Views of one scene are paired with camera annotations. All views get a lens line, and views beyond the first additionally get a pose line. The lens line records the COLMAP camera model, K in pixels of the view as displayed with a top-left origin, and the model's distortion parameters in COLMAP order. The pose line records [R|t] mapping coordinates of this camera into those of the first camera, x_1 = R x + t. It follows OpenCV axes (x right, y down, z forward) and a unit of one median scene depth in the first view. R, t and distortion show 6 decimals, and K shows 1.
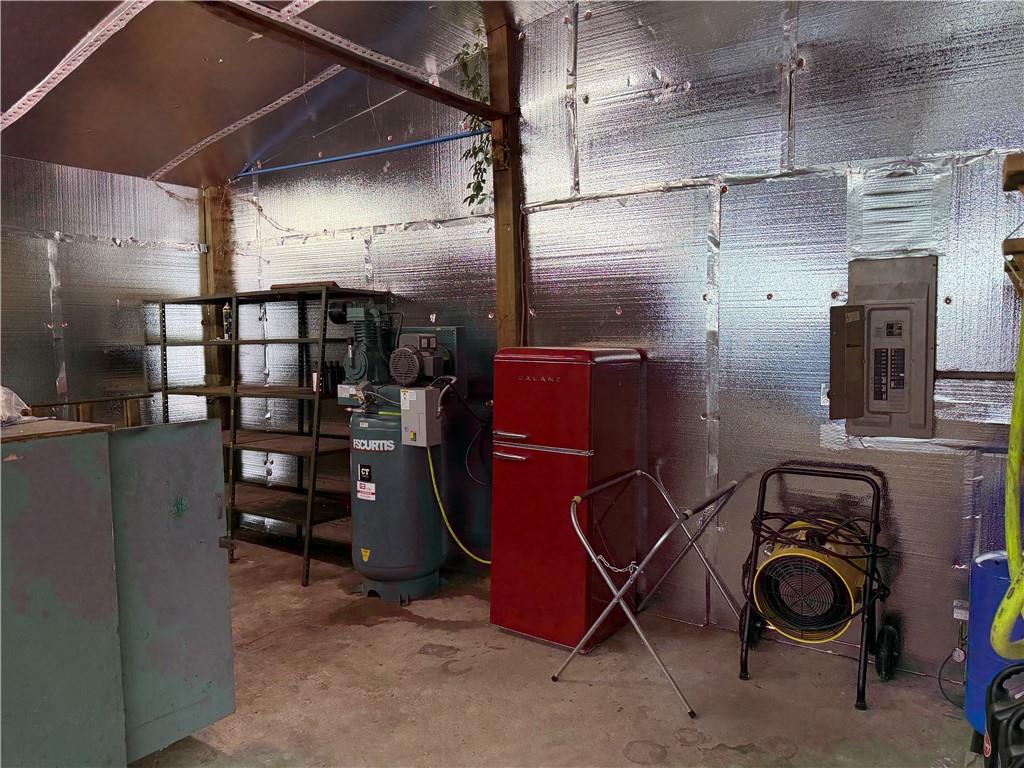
lens RADIAL K [[730.7, 0, 511.6], [0, 730.7, 380.6], [0, 0, 1]] dist [0.008688, -0.006015]
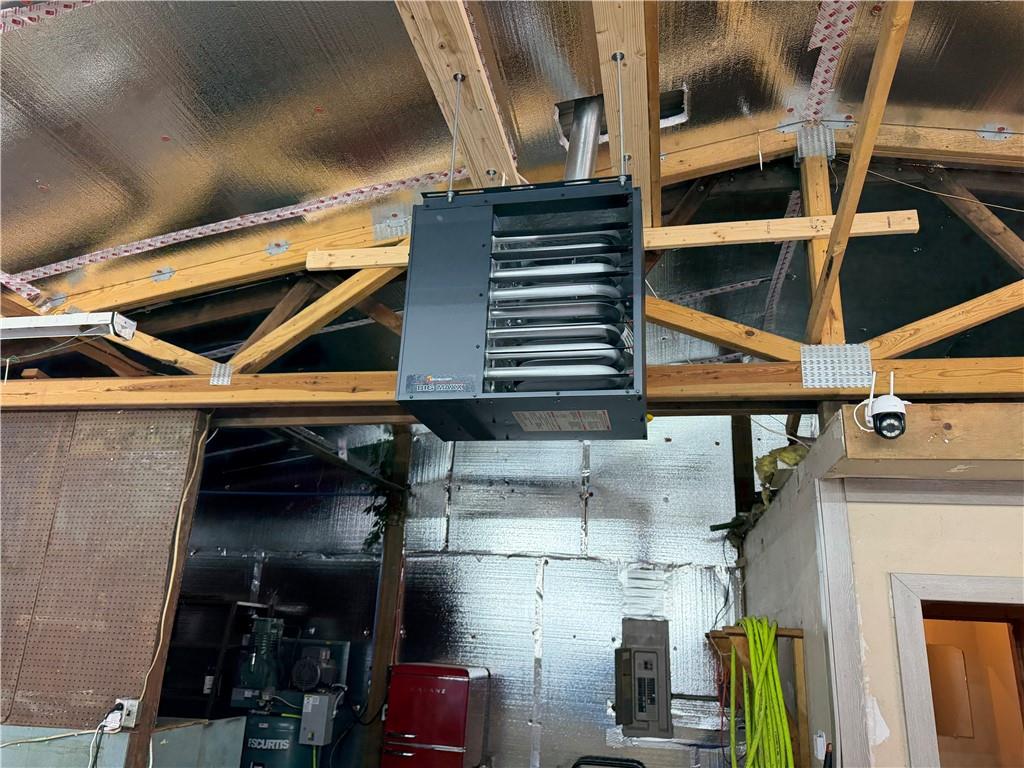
lens RADIAL K [[730.7, 0, 510.7], [0, 730.7, 384.7], [0, 0, 1]] dist [0.008688, -0.006015]
pose [[0.917492, 0.175860, 0.356765, -0.452197], [-0.033037, 0.927543, -0.372253, -0.031769], [-0.396379, 0.329753, 0.856824, -0.487574]]
